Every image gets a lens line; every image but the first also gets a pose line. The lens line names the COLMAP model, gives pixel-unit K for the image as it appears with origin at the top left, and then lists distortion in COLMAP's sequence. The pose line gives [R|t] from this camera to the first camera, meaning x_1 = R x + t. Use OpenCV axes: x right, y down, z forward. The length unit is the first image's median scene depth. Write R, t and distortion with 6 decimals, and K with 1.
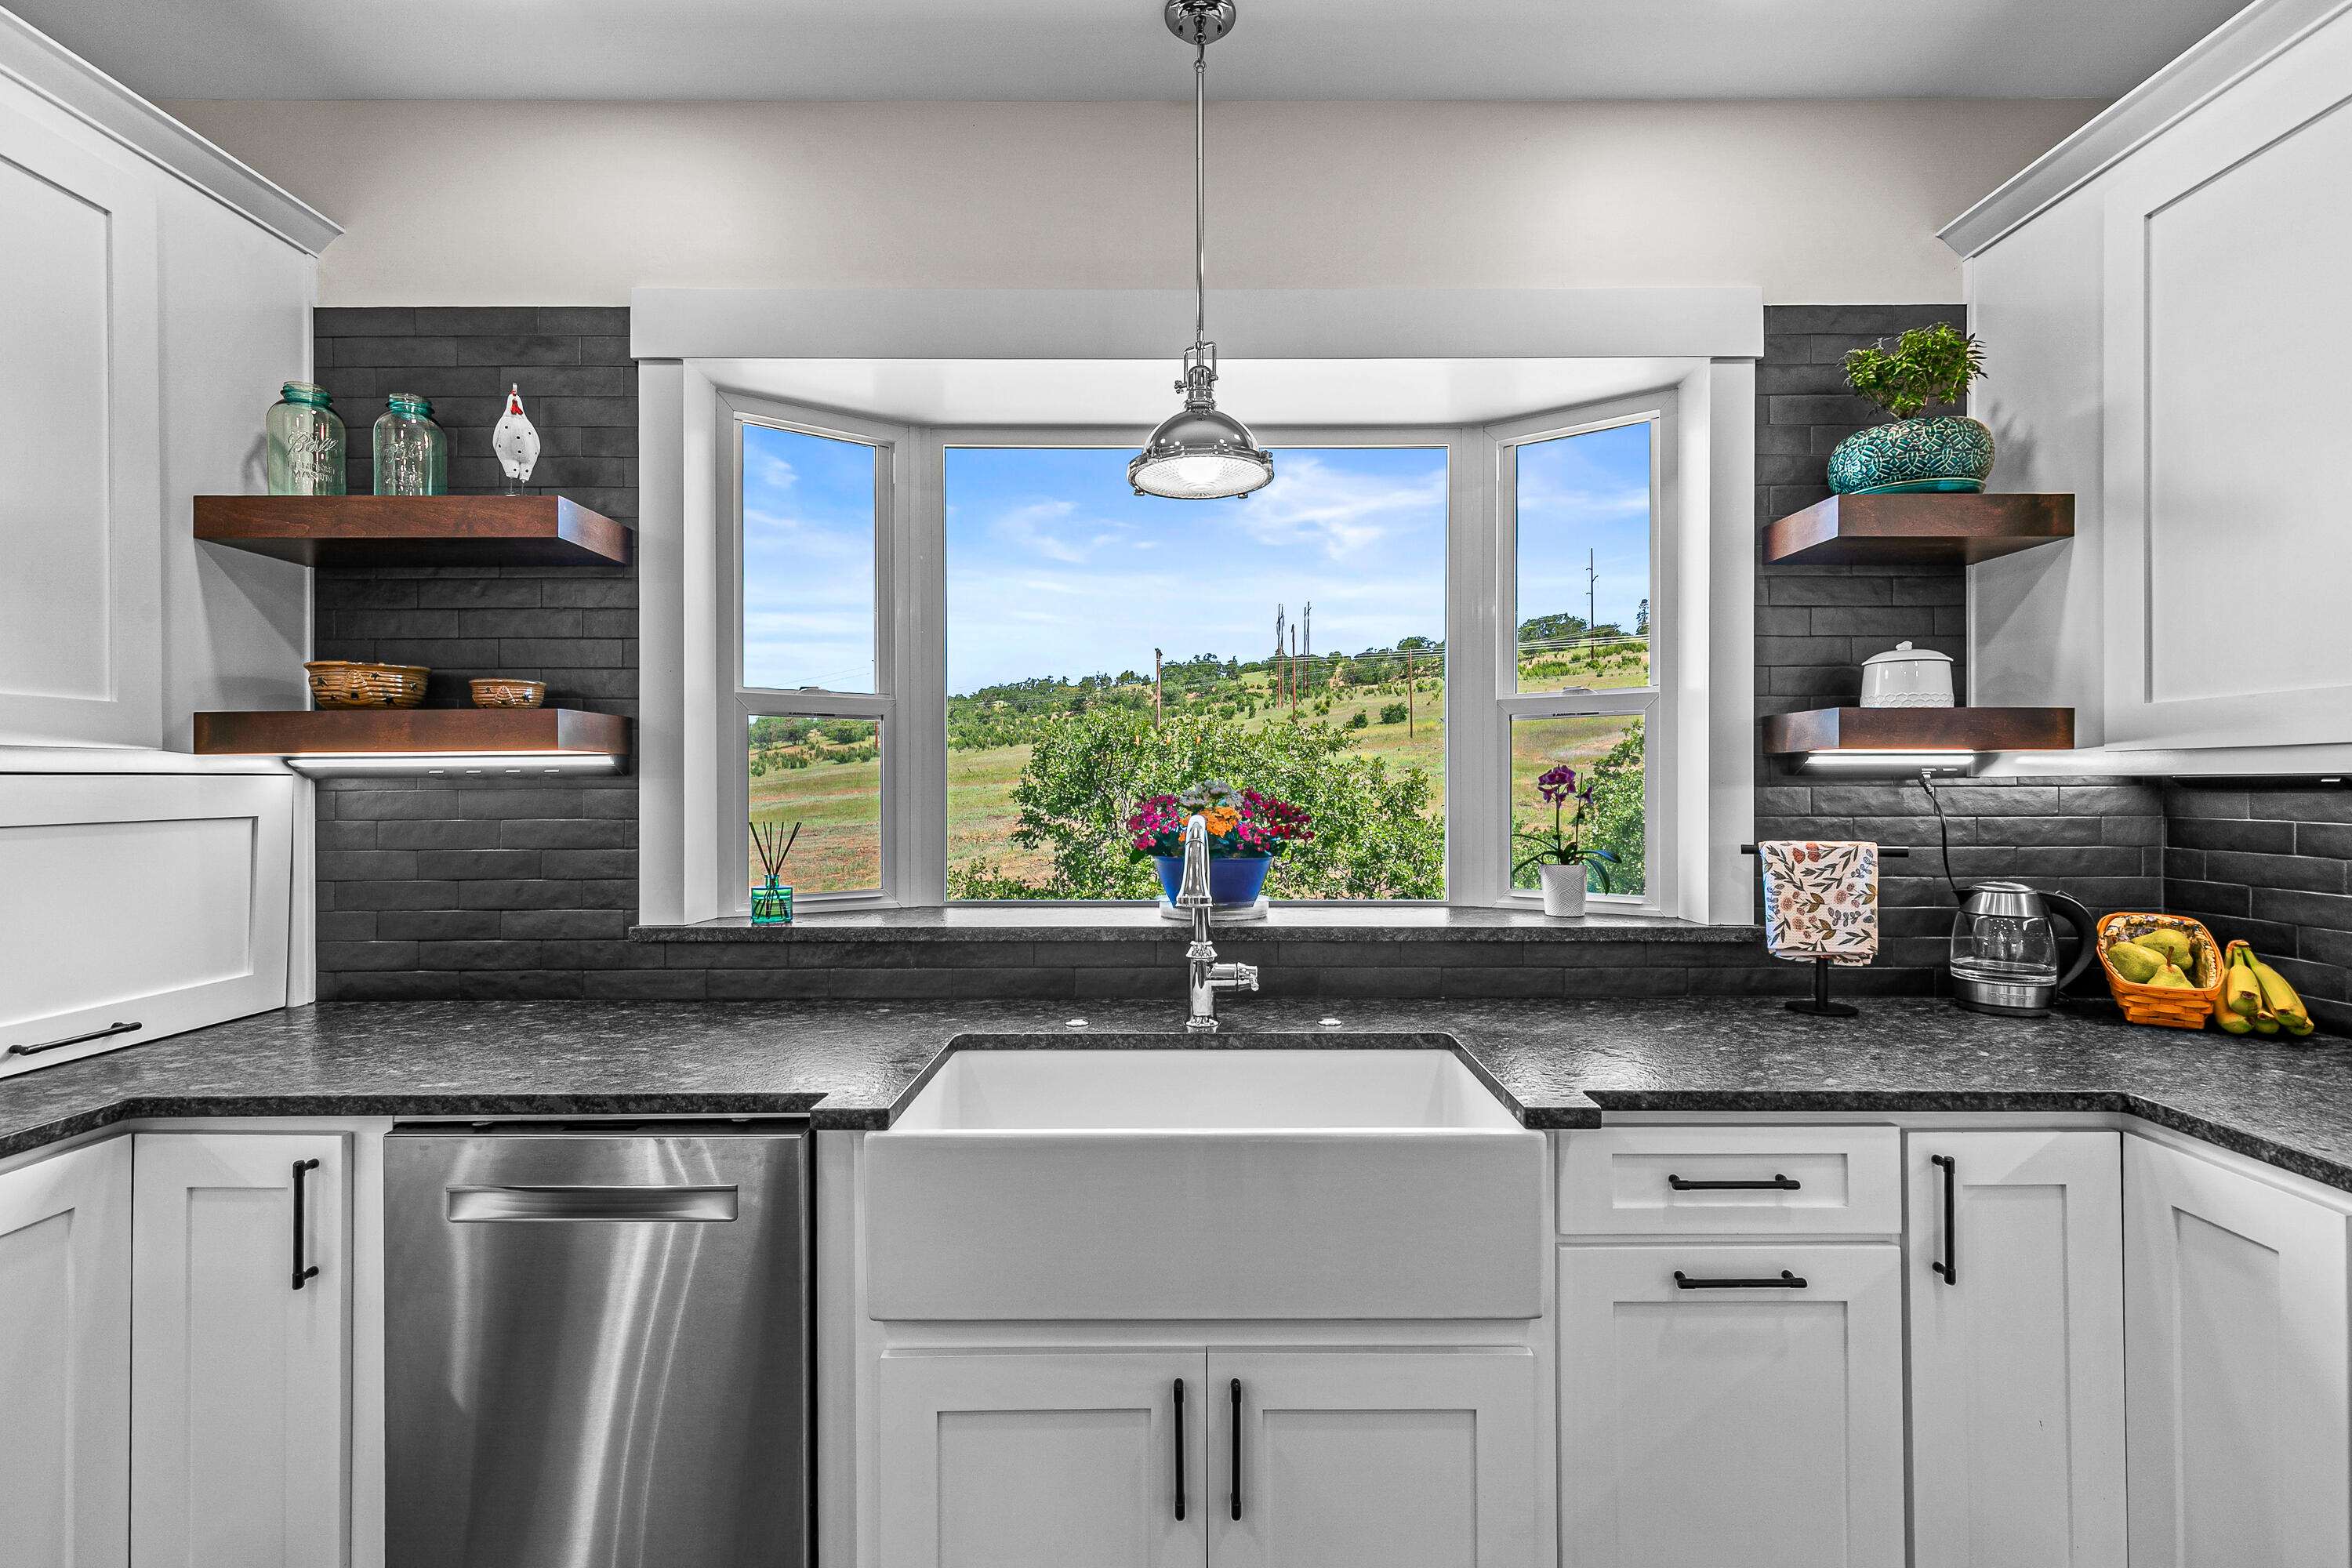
lens RADIAL K [[1075.0, 0, 1190.5], [0, 1075.0, 783.2], [0, 0, 1]] dist [0.004874, 0.000020]
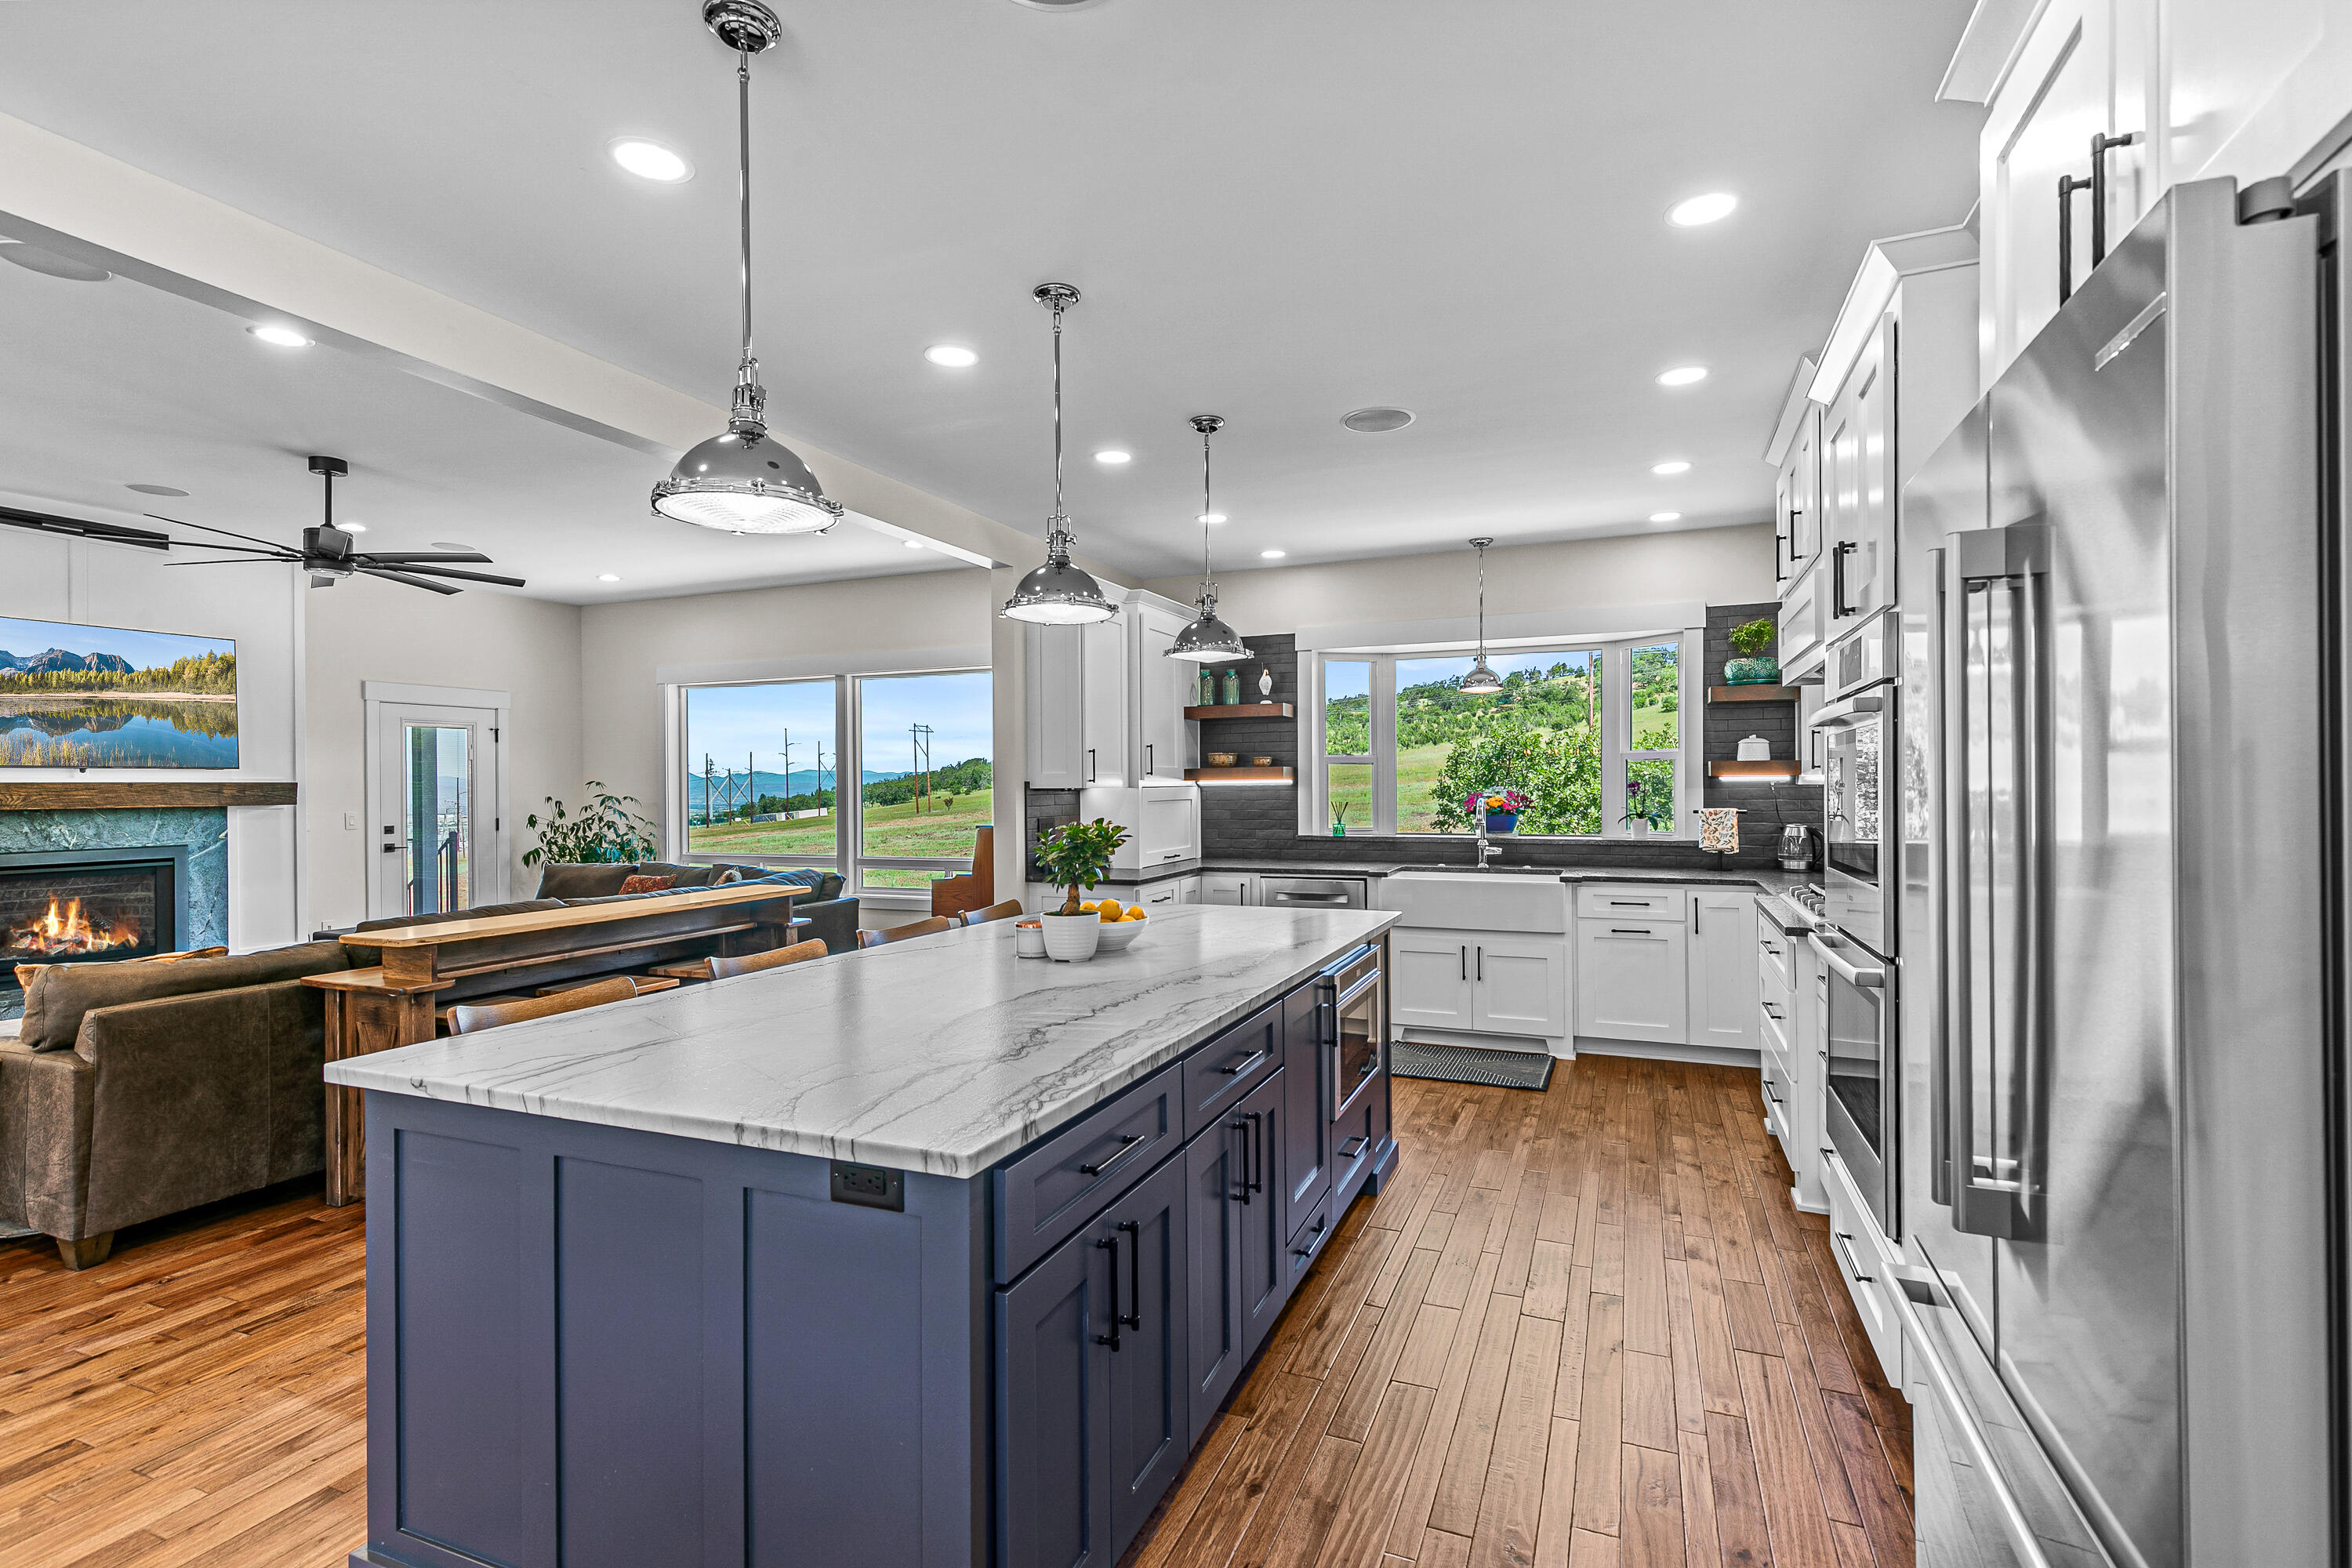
lens RADIAL K [[1072.8, 0, 1177.7], [0, 1072.8, 790.1], [0, 0, 1]] dist [0.010567, -0.001145]
pose [[0.920504, -0.003522, -0.390718, 0.376792], [0.006755, 0.999953, 0.006901, -0.019987], [0.390676, -0.008992, 0.920484, -2.003402]]
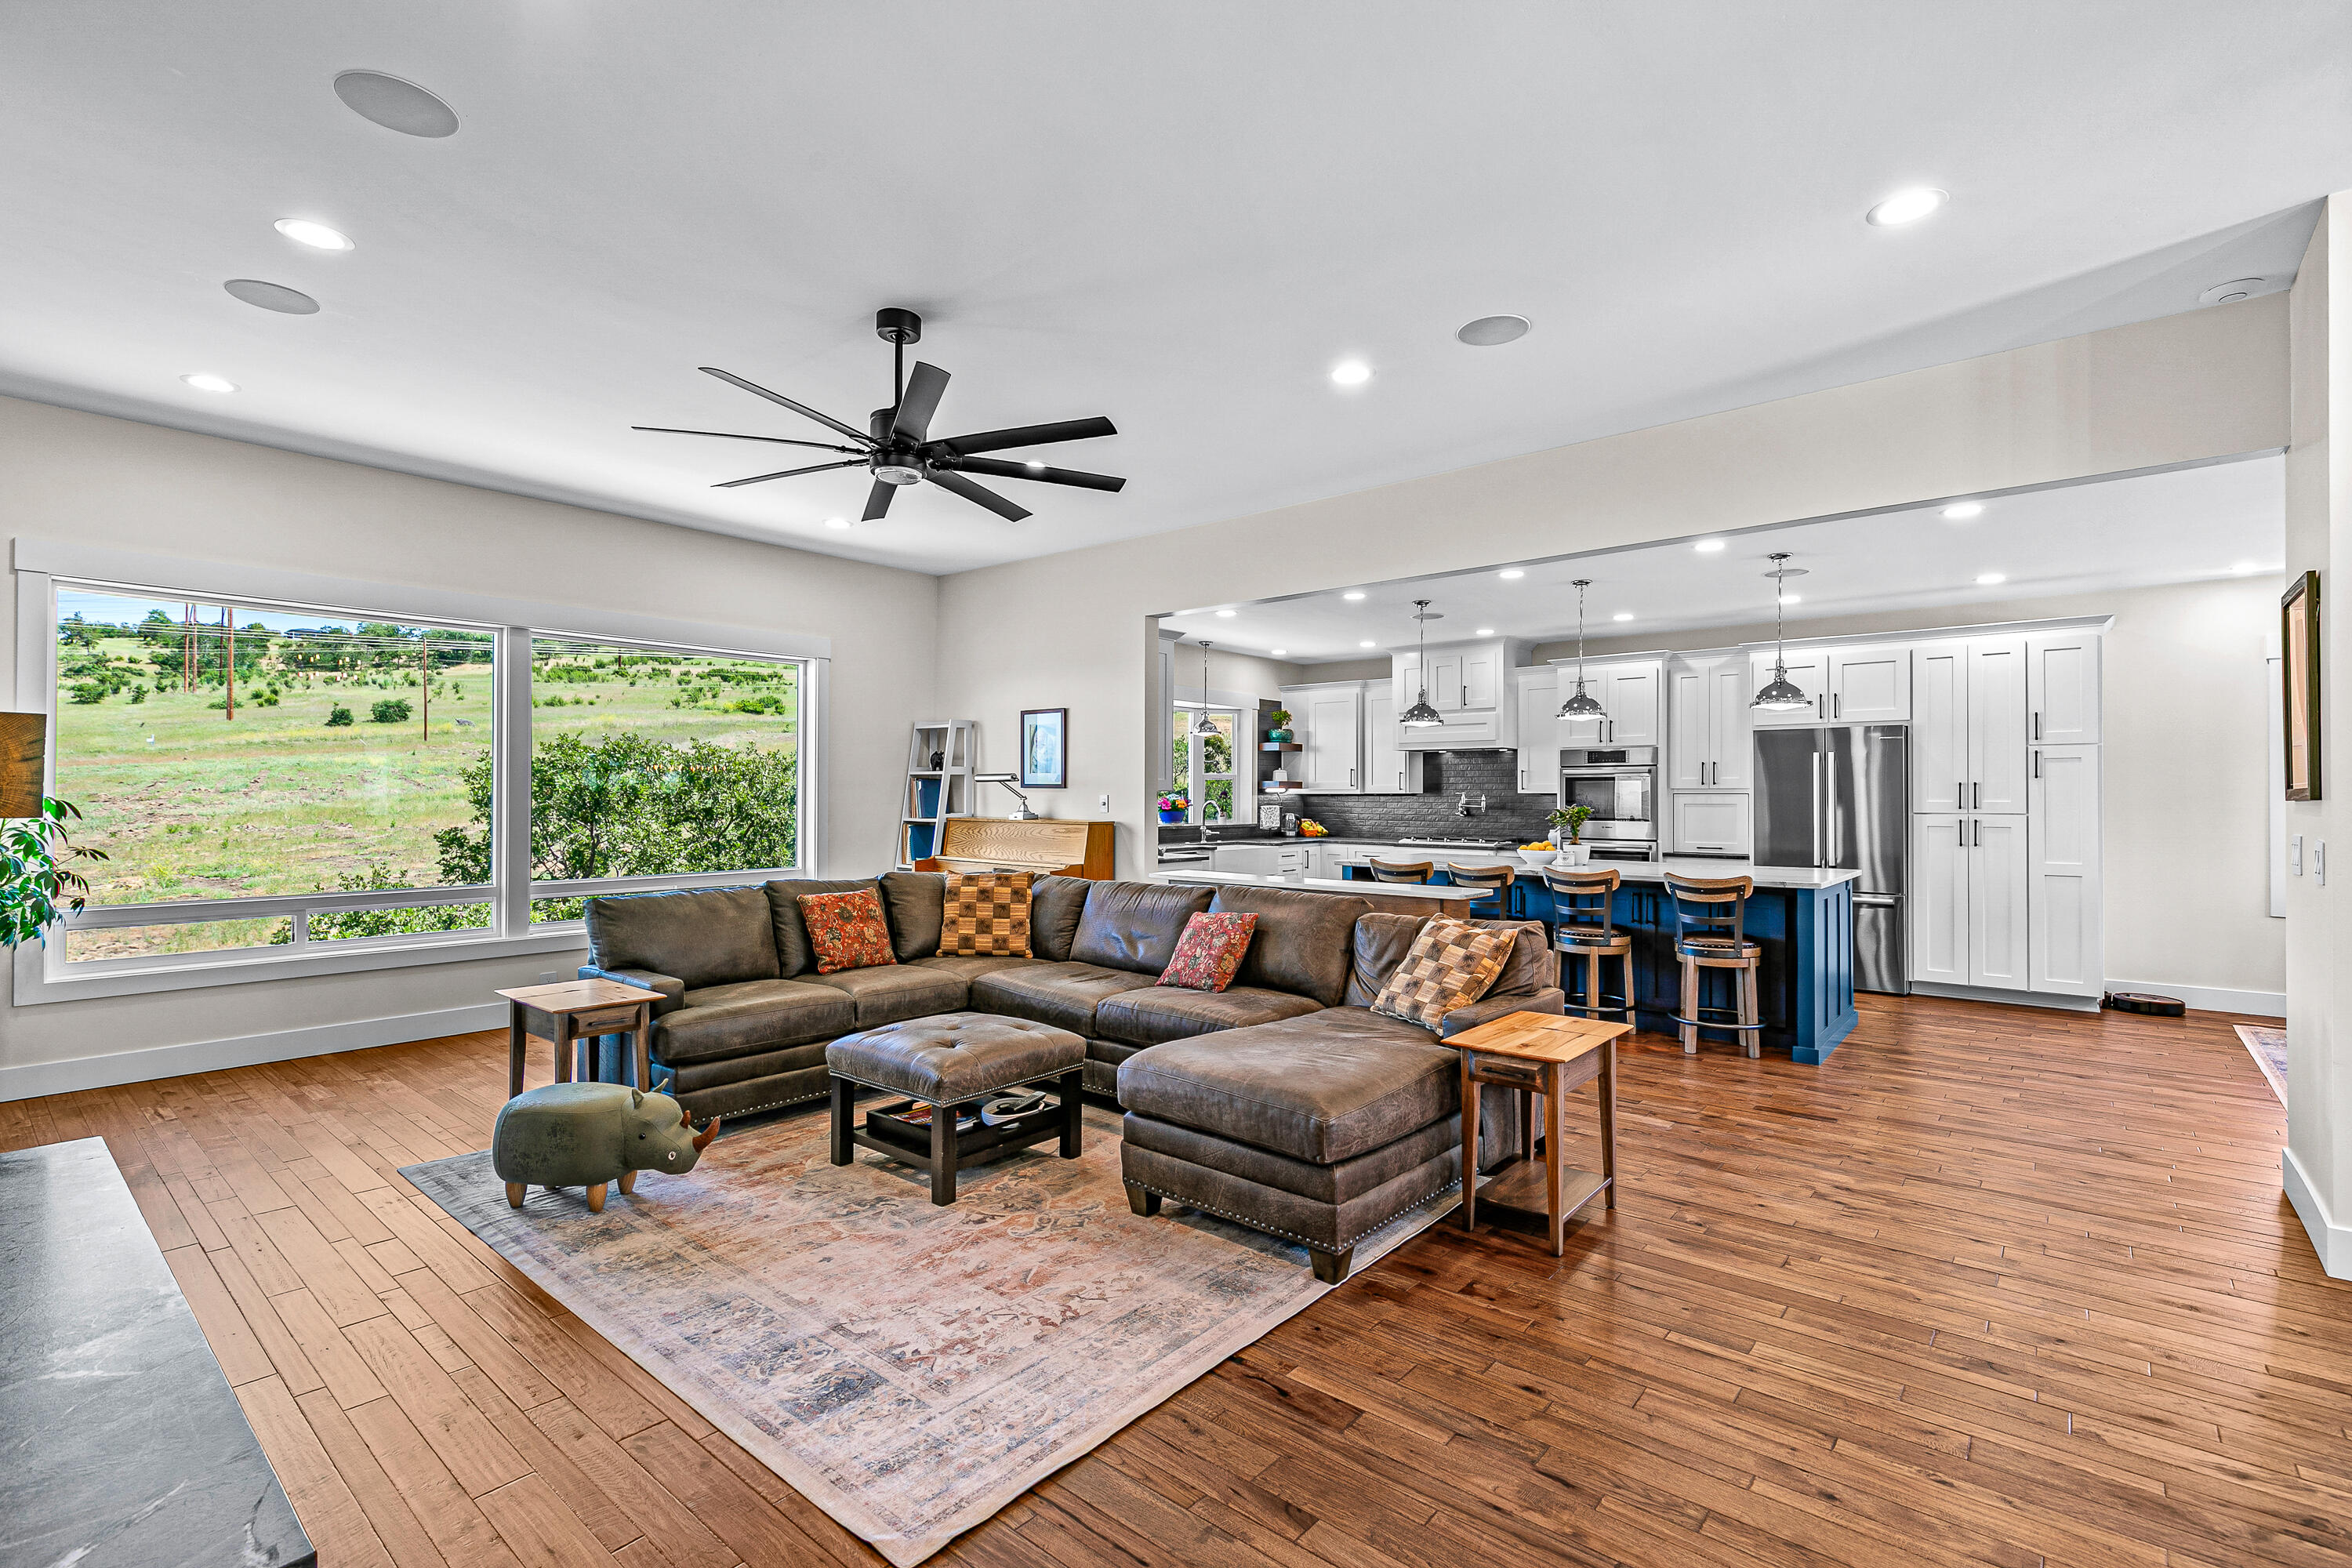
lens RADIAL K [[1062.0, 0, 1176.0], [0, 1062.0, 784.0], [0, 0, 1]] dist [0.010628, -0.000366]
pose [[0.653401, 0.011641, 0.756922, -3.507208], [-0.004324, 0.999923, -0.011645, 0.009601], [-0.756999, 0.004335, 0.653401, -1.961454]]
